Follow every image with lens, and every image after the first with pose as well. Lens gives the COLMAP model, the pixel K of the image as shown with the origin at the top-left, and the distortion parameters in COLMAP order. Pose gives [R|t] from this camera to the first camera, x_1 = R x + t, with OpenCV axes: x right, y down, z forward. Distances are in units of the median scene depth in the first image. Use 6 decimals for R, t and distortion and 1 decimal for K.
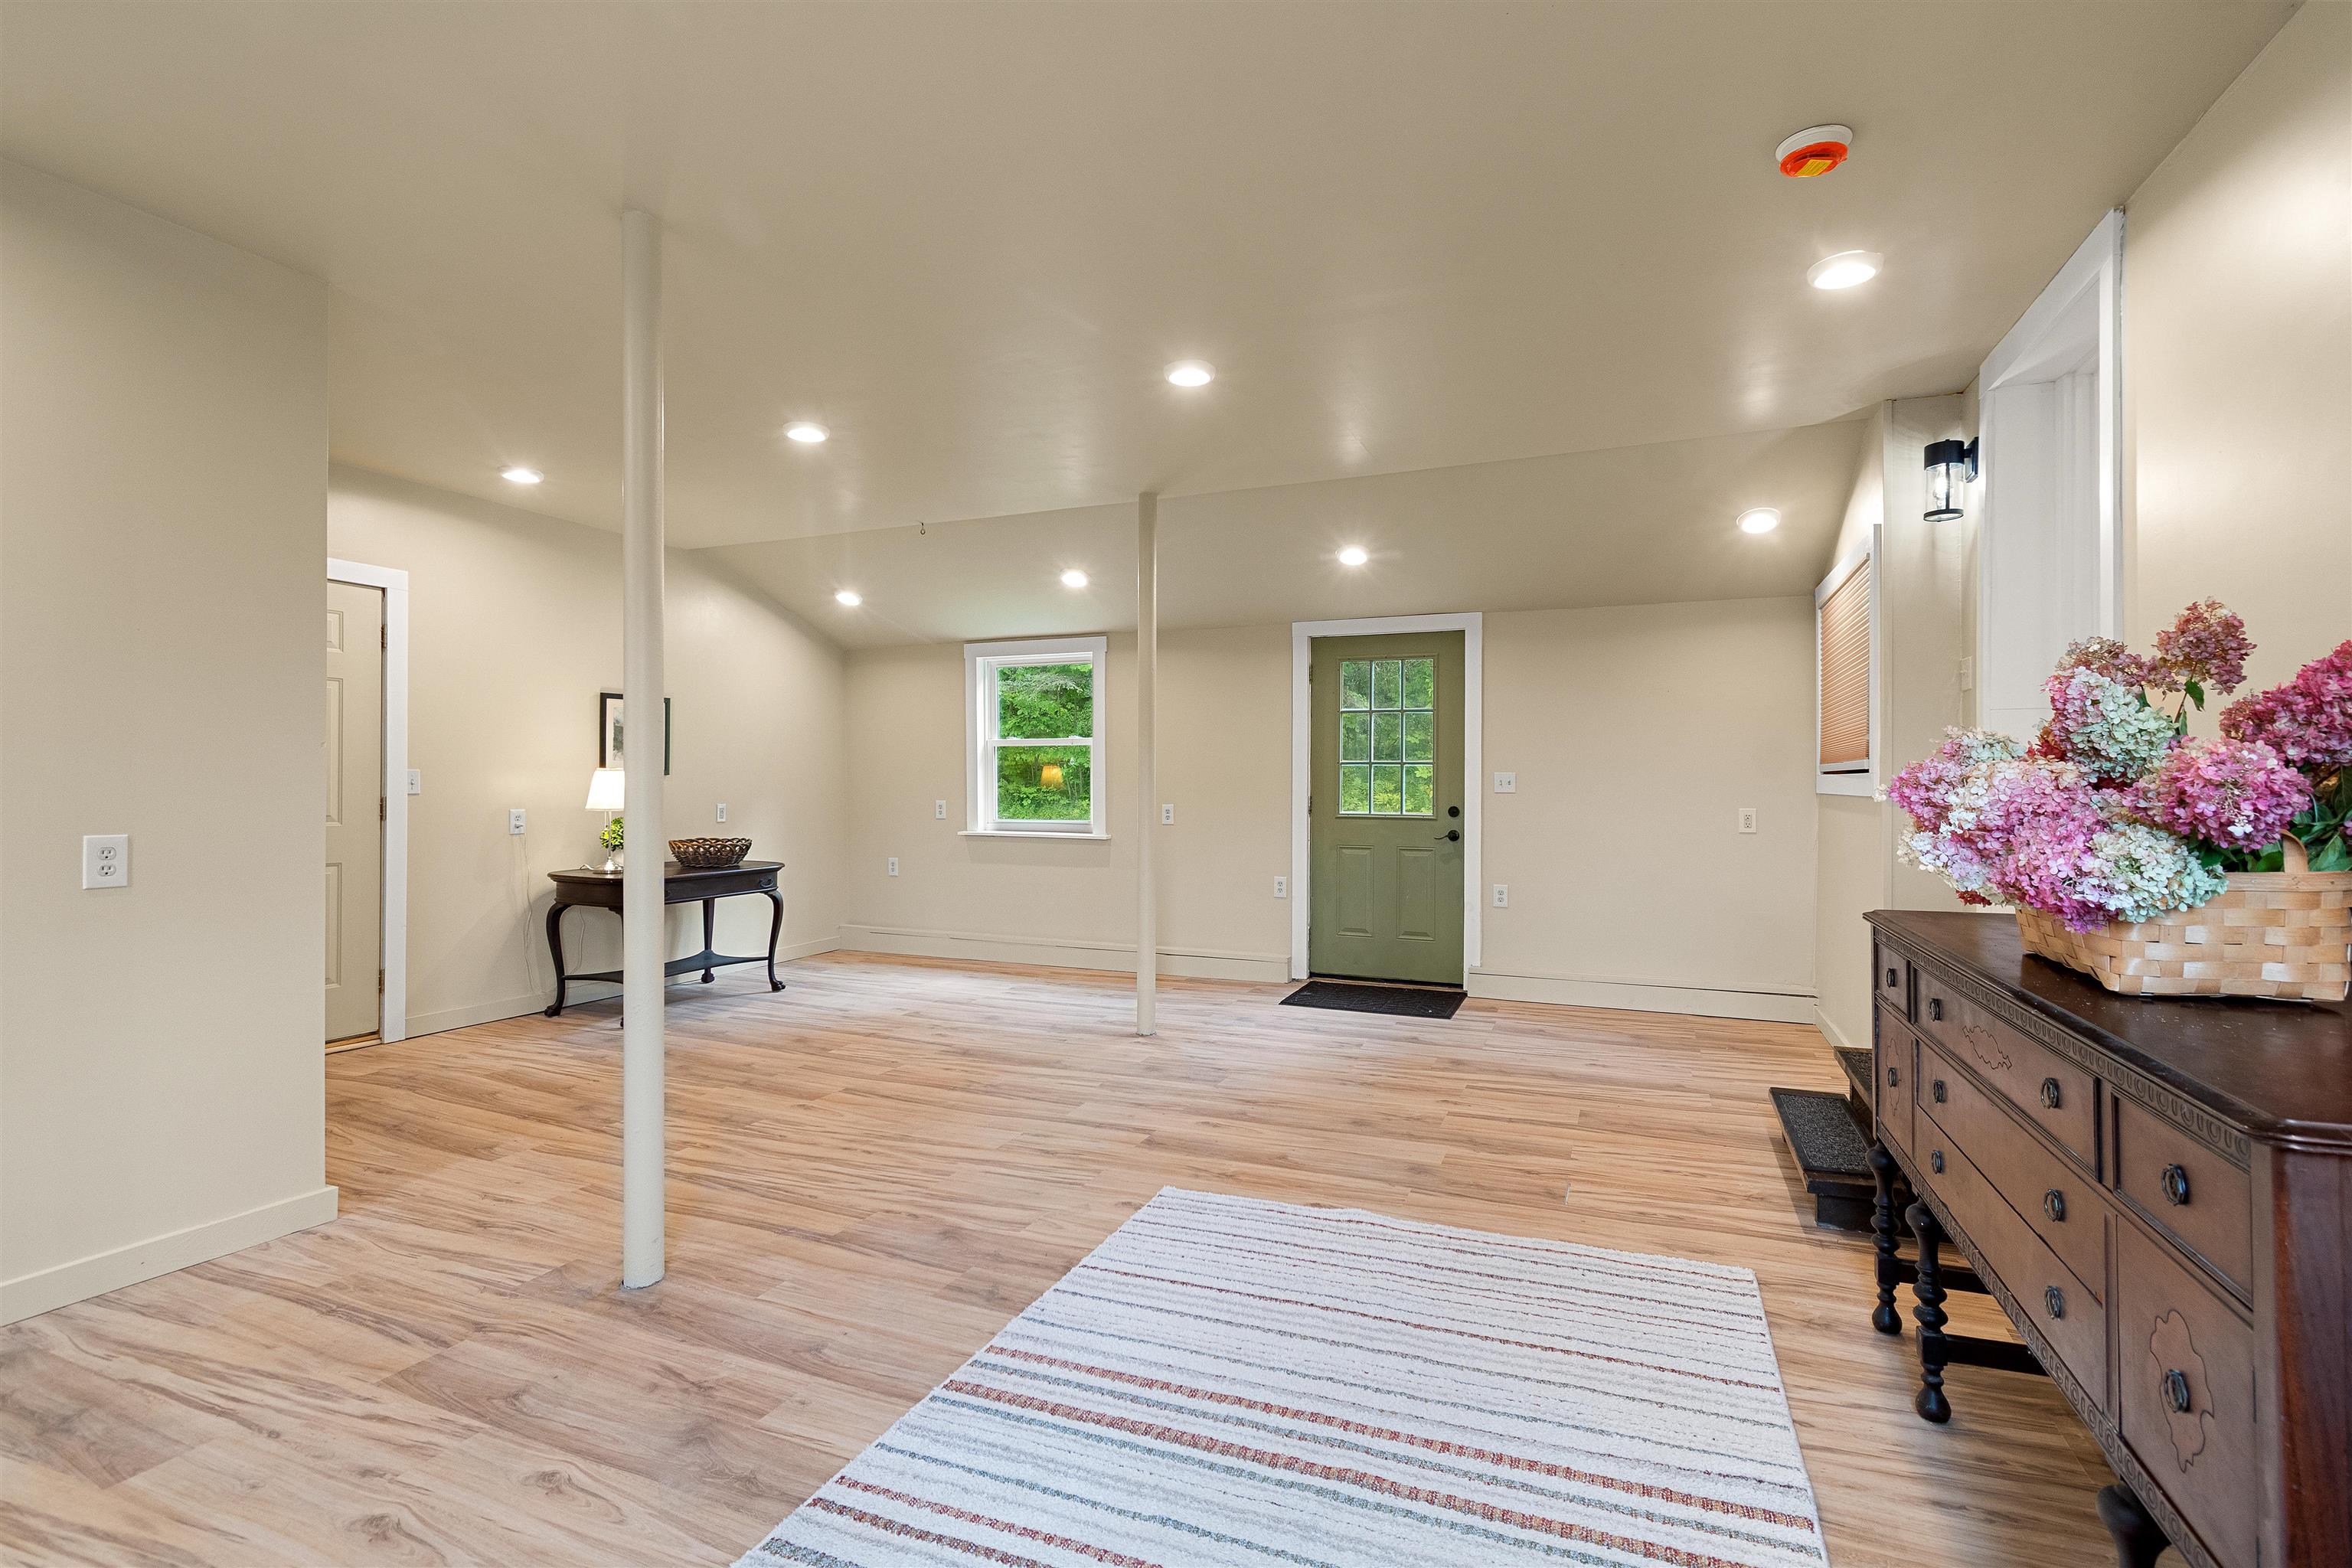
lens RADIAL K [[1081.8, 0, 1182.2], [0, 1081.8, 749.5], [0, 0, 1]] dist [0.002601, 0.000551]
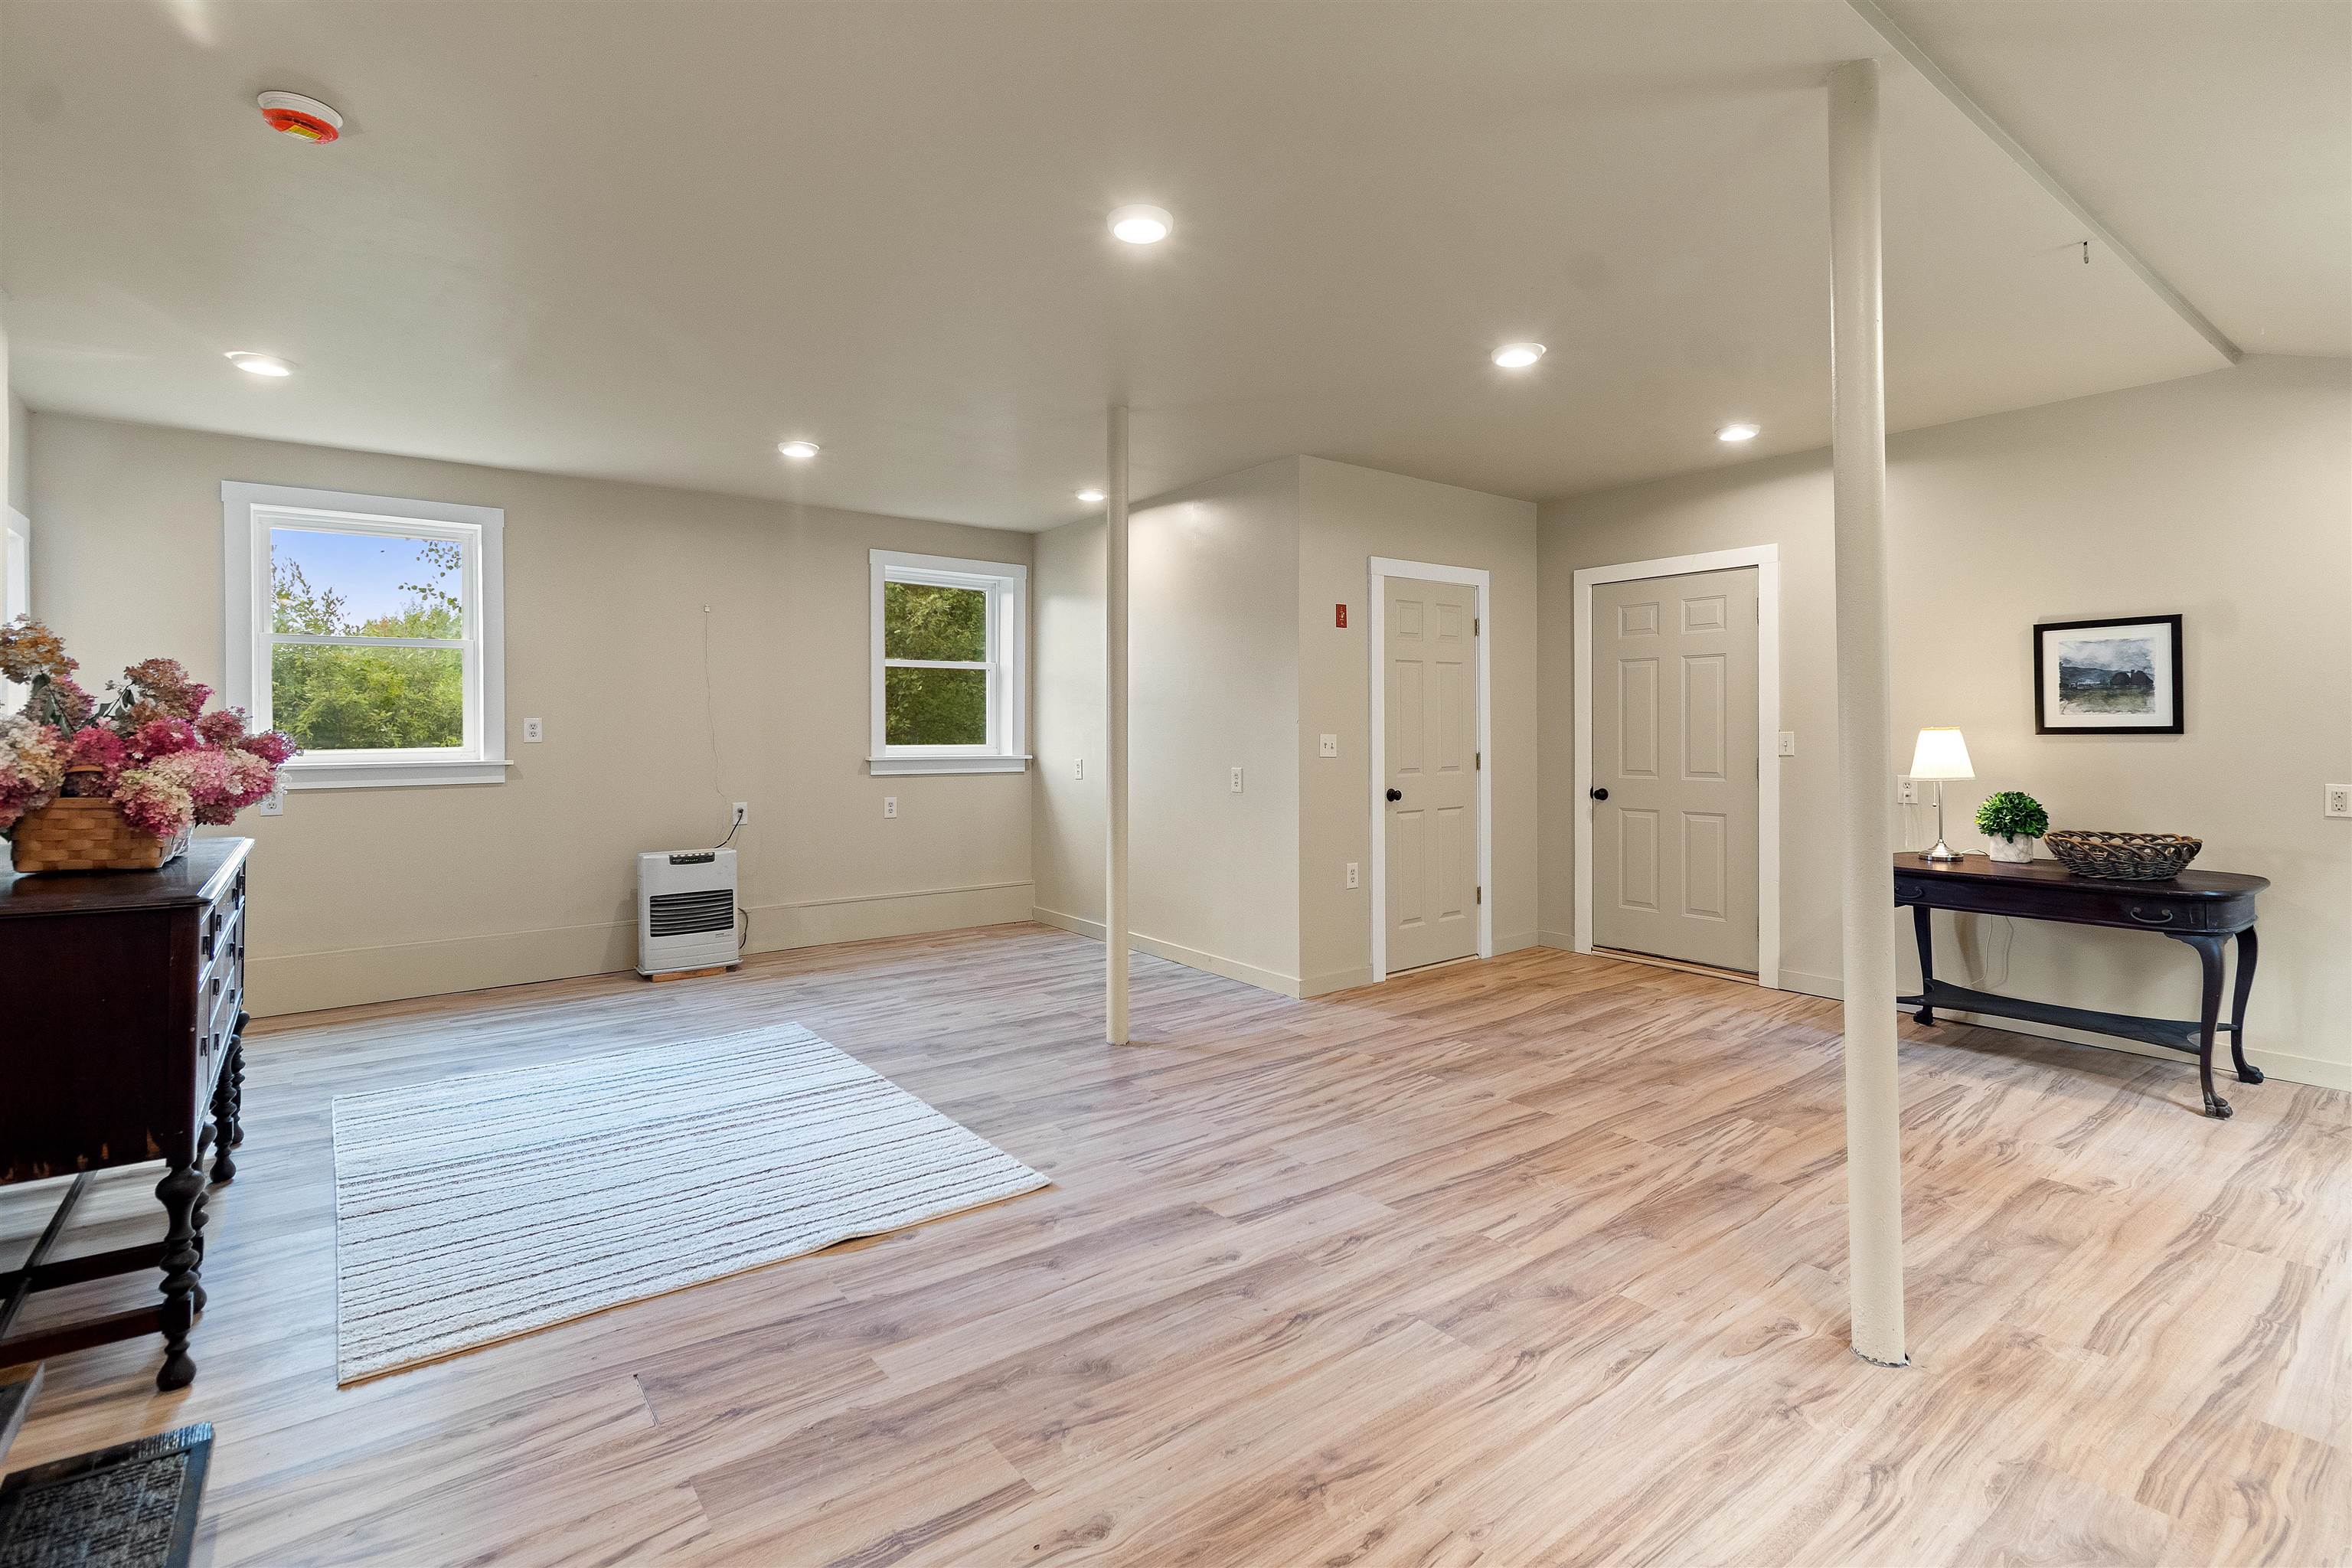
lens RADIAL K [[1081.8, 0, 1182.2], [0, 1081.8, 749.5], [0, 0, 1]] dist [0.002601, 0.000551]
pose [[-0.495563, 0.004672, -0.868560, 0.639767], [0.024757, 0.999655, -0.008748, 0.038771], [0.868219, -0.025838, -0.495507, 1.364683]]
